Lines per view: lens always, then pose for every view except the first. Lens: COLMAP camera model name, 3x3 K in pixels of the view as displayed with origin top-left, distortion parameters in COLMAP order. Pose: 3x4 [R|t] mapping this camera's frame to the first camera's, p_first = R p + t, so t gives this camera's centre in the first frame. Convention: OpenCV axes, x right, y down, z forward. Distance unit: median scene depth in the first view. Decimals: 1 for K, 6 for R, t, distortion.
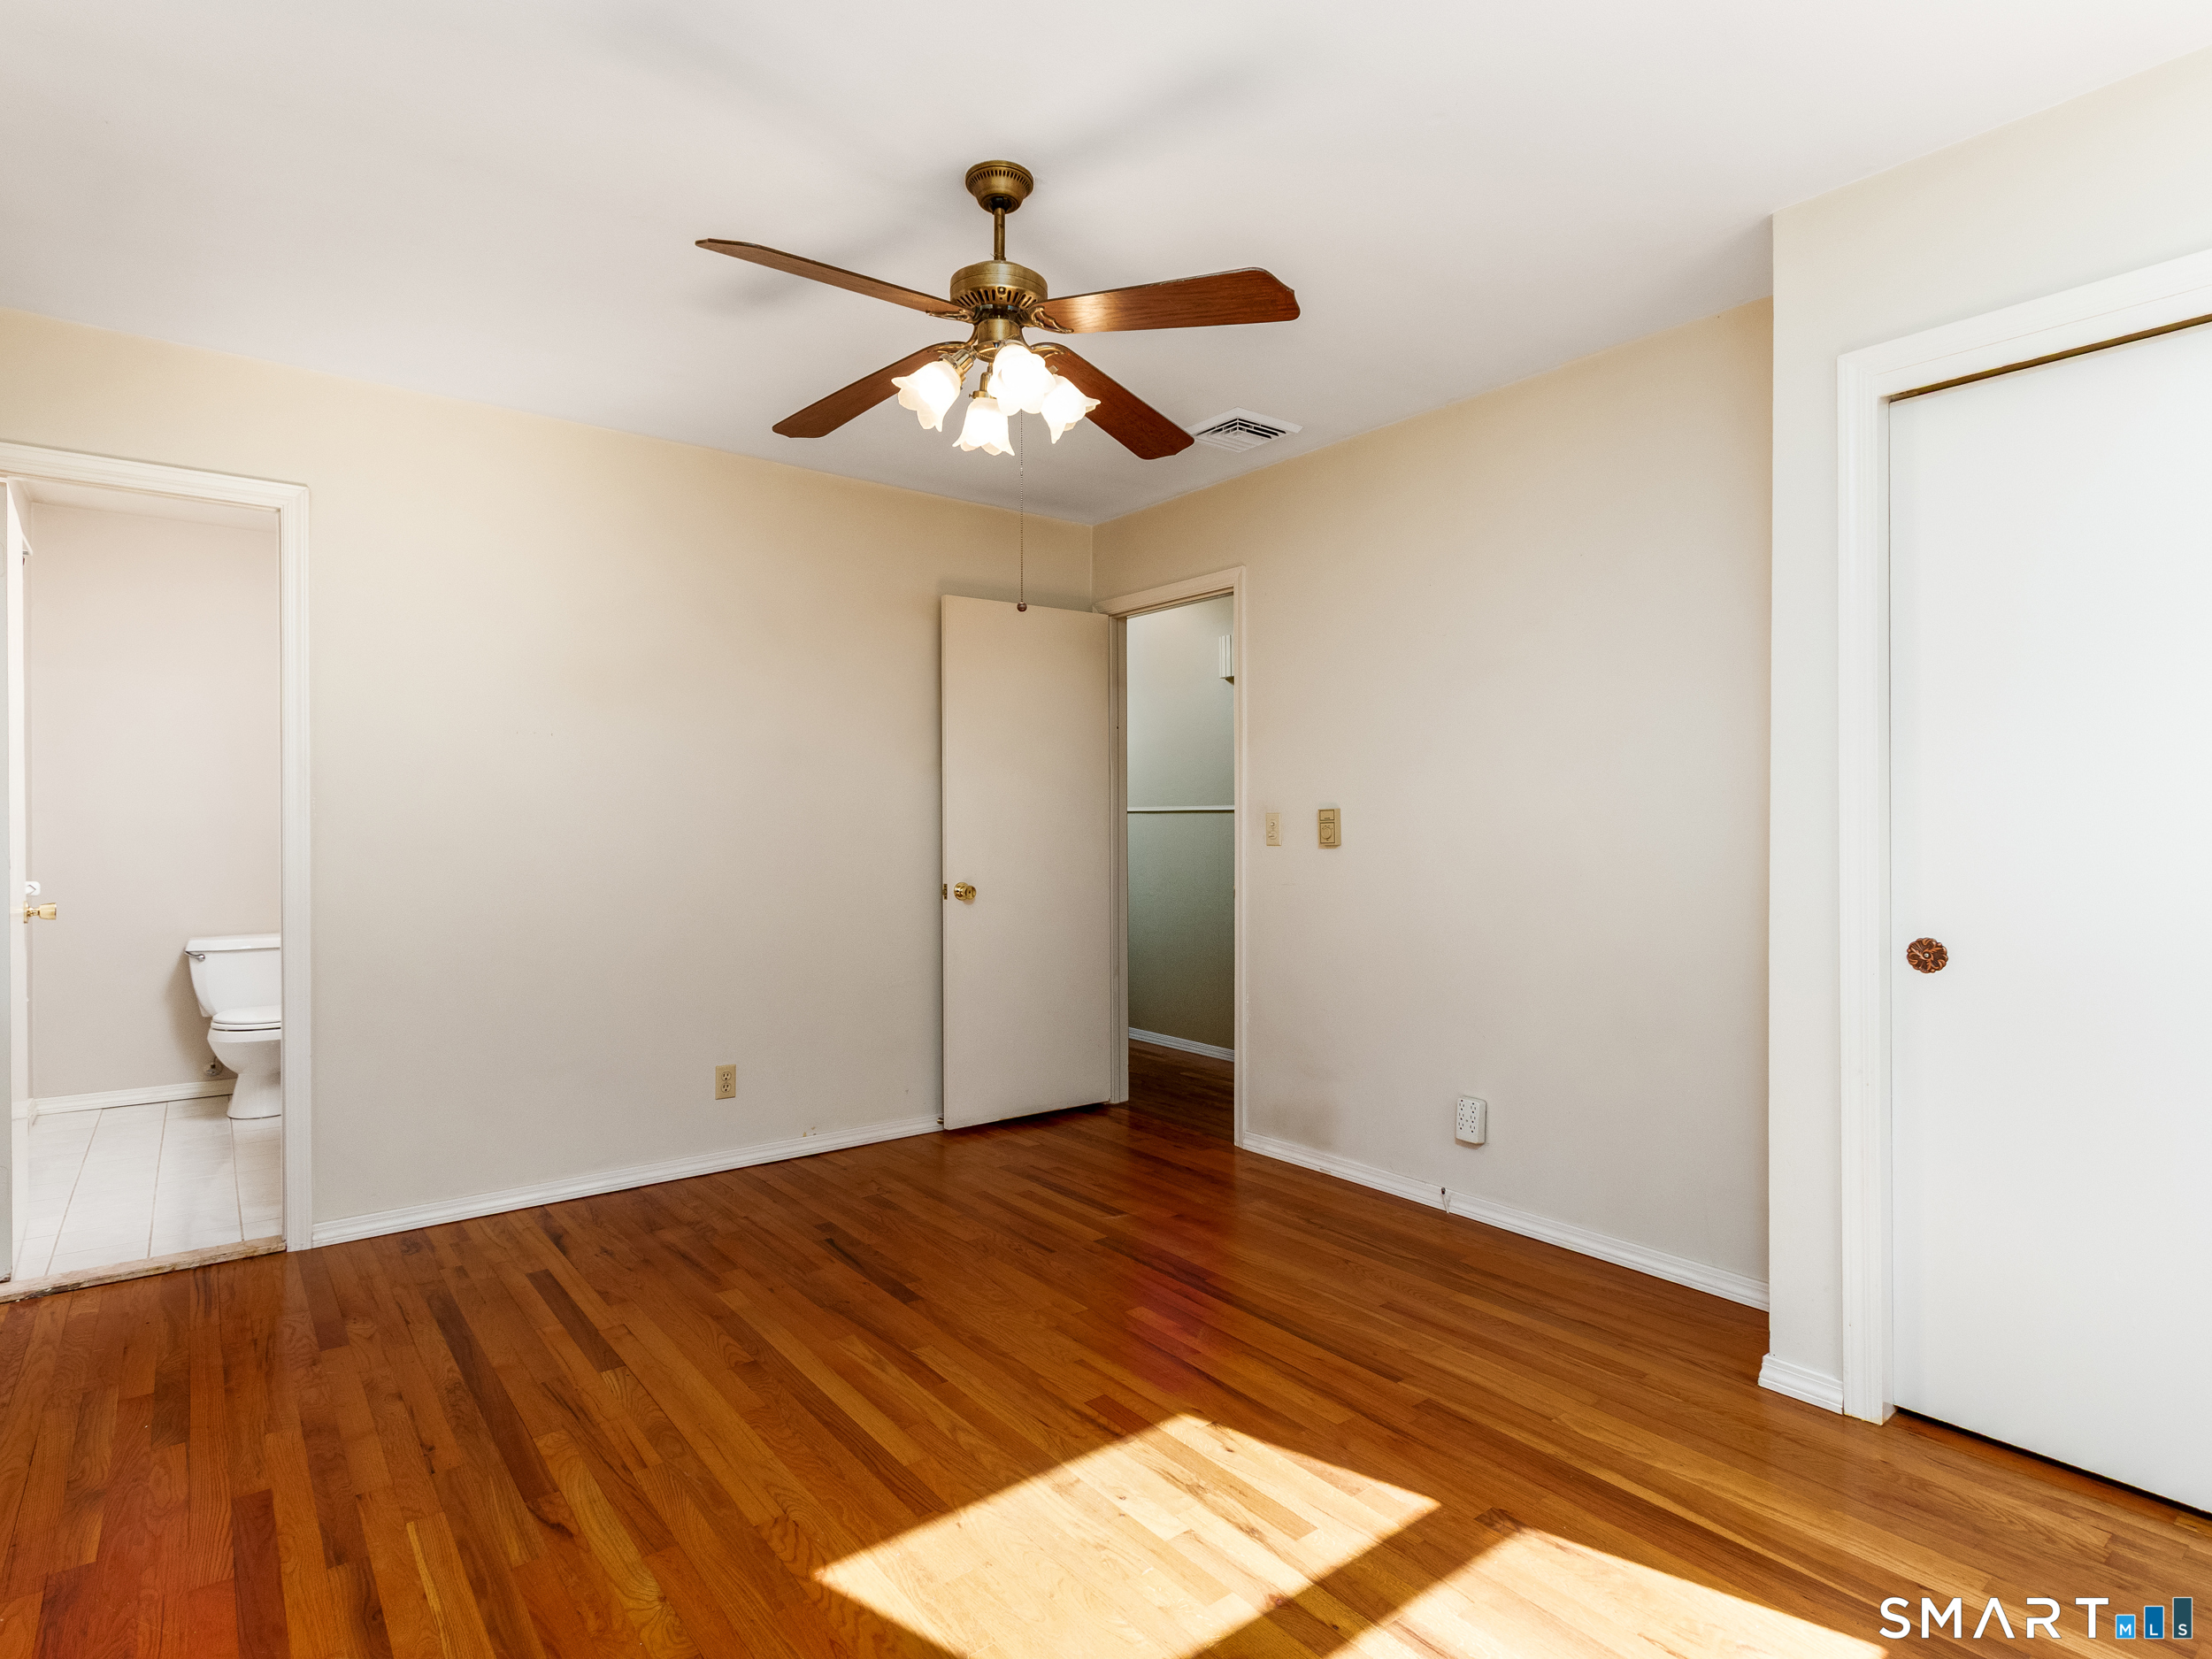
lens RADIAL K [[1144.4, 0, 1088.1], [0, 1144.4, 862.8], [0, 0, 1]] dist [0.009882, -0.001545]
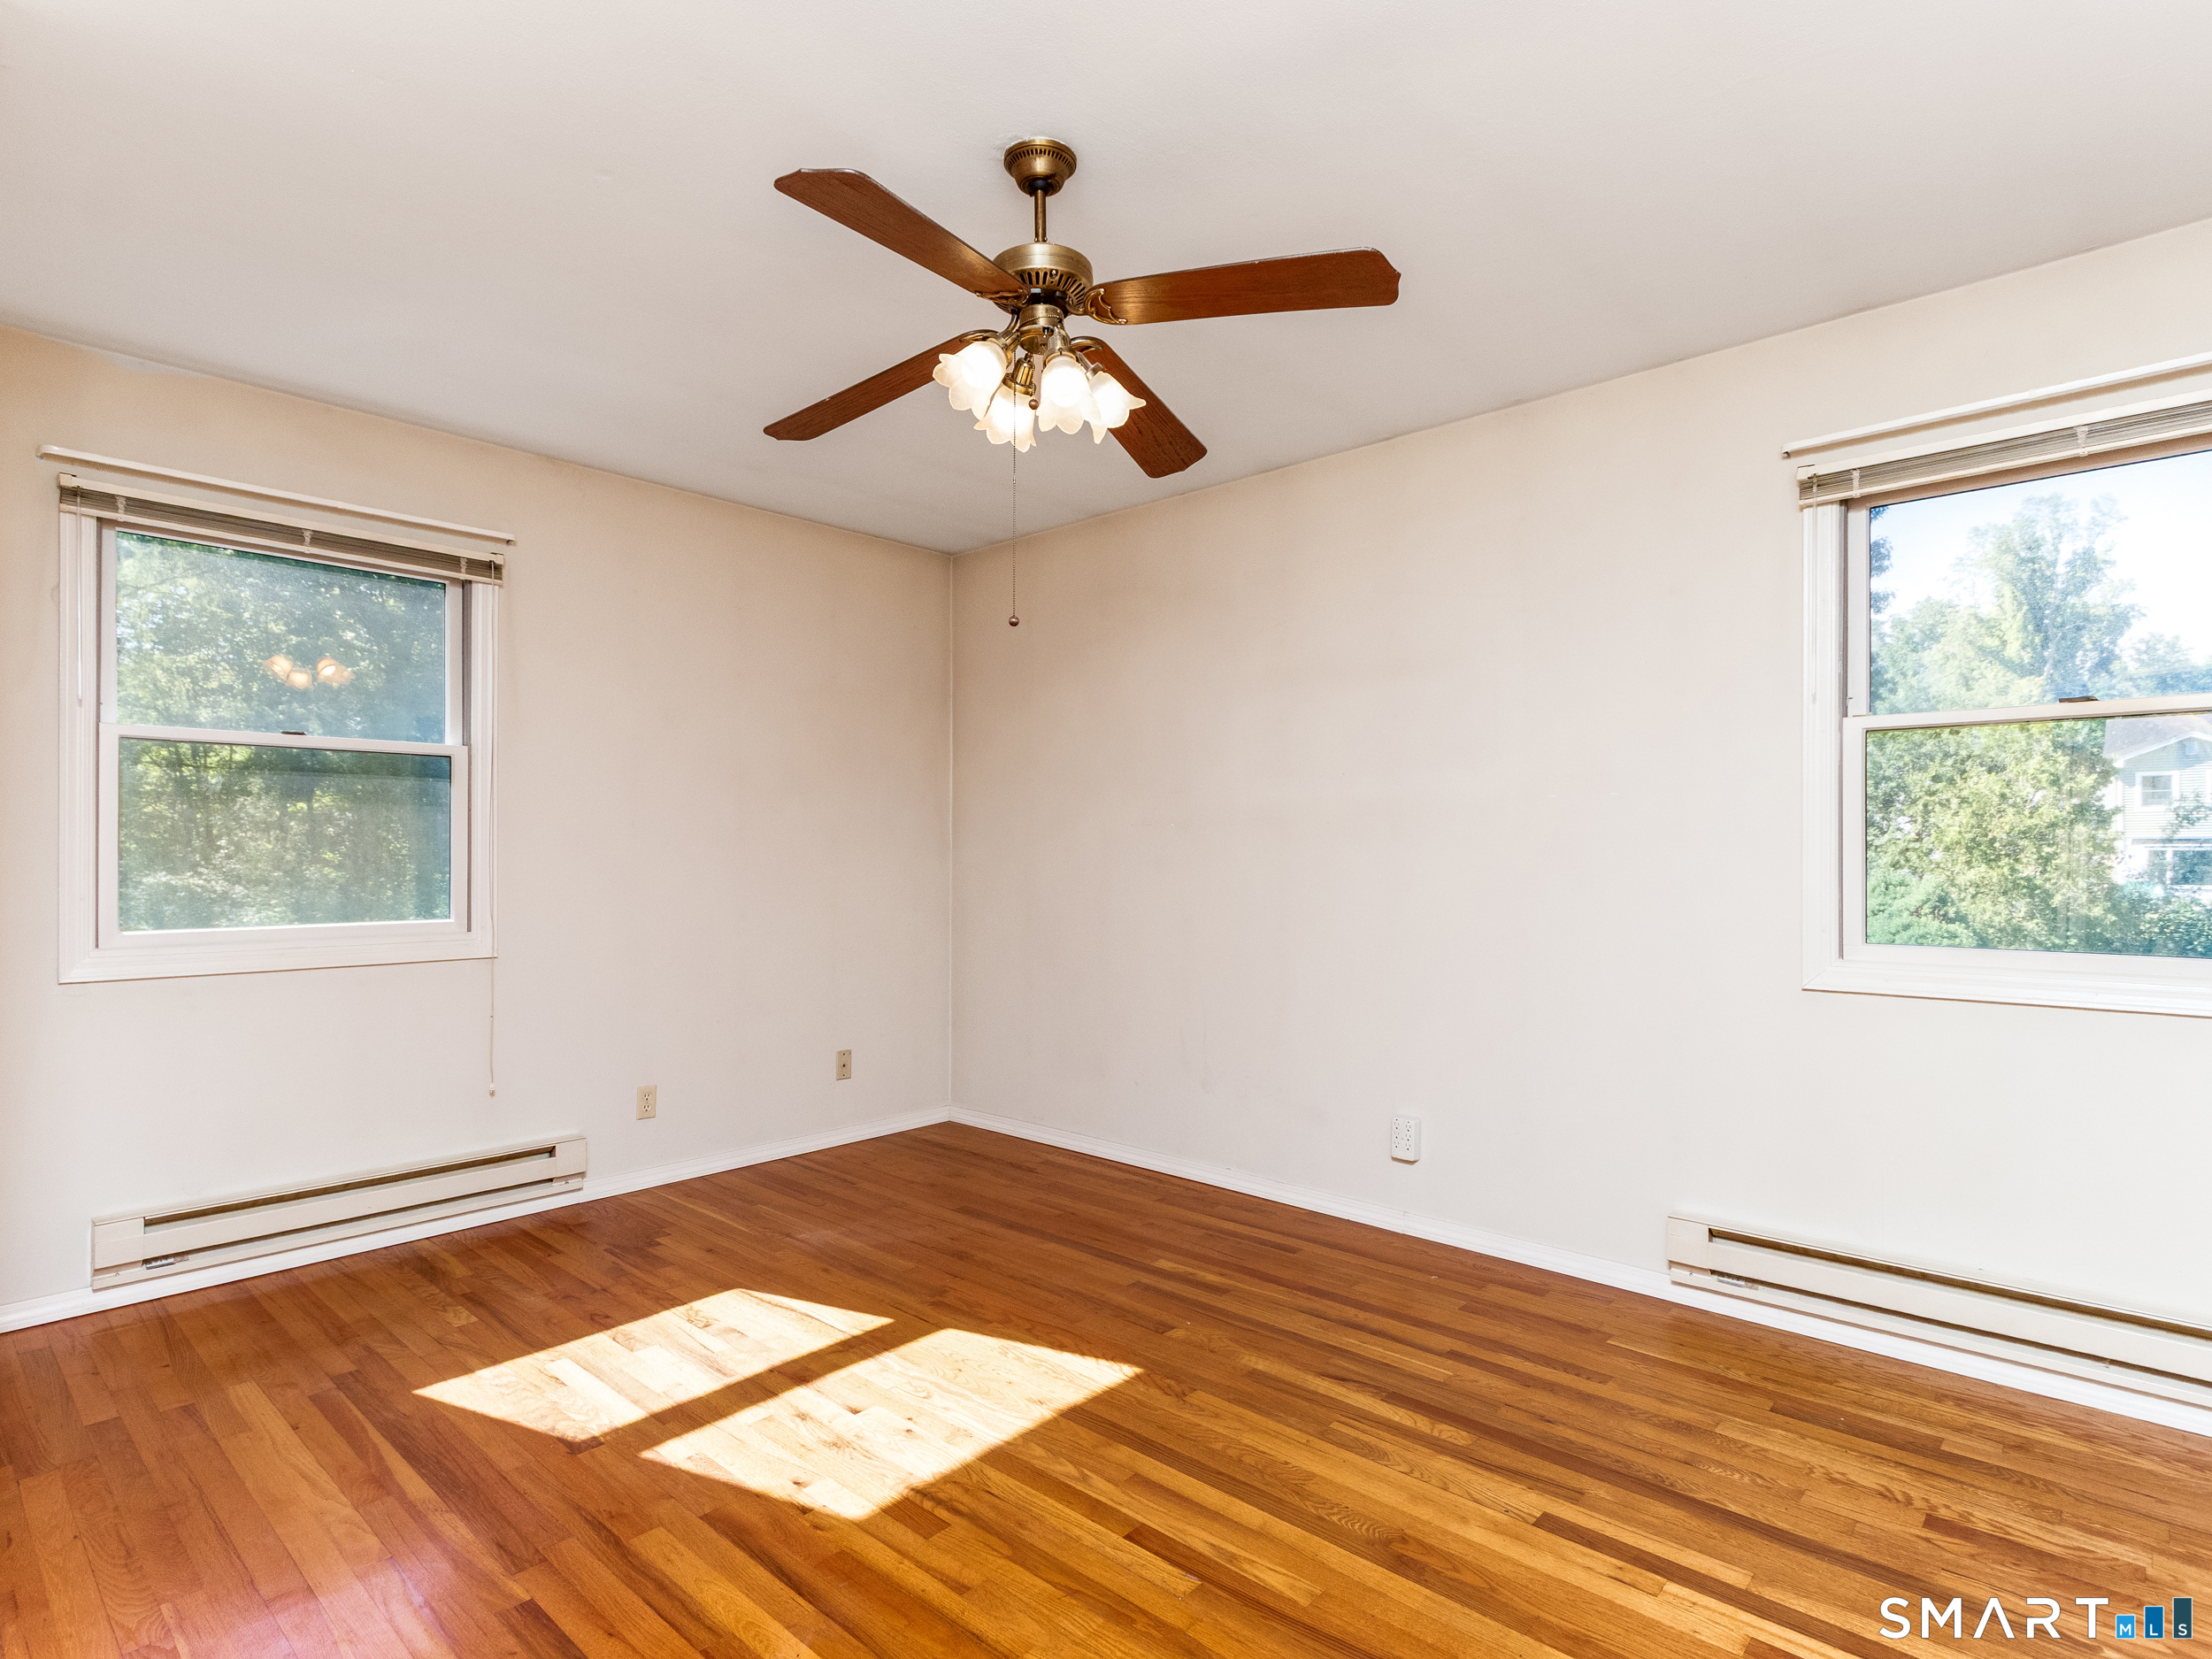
lens RADIAL K [[1145.6, 0, 1093.6], [0, 1145.6, 868.0], [0, 0, 1]] dist [0.006111, 0.002063]
pose [[-0.987397, 0.001719, -0.158252, 0.027786], [-0.004453, 0.999243, 0.038639, -0.055815], [0.158199, 0.038857, -0.986642, 1.933333]]
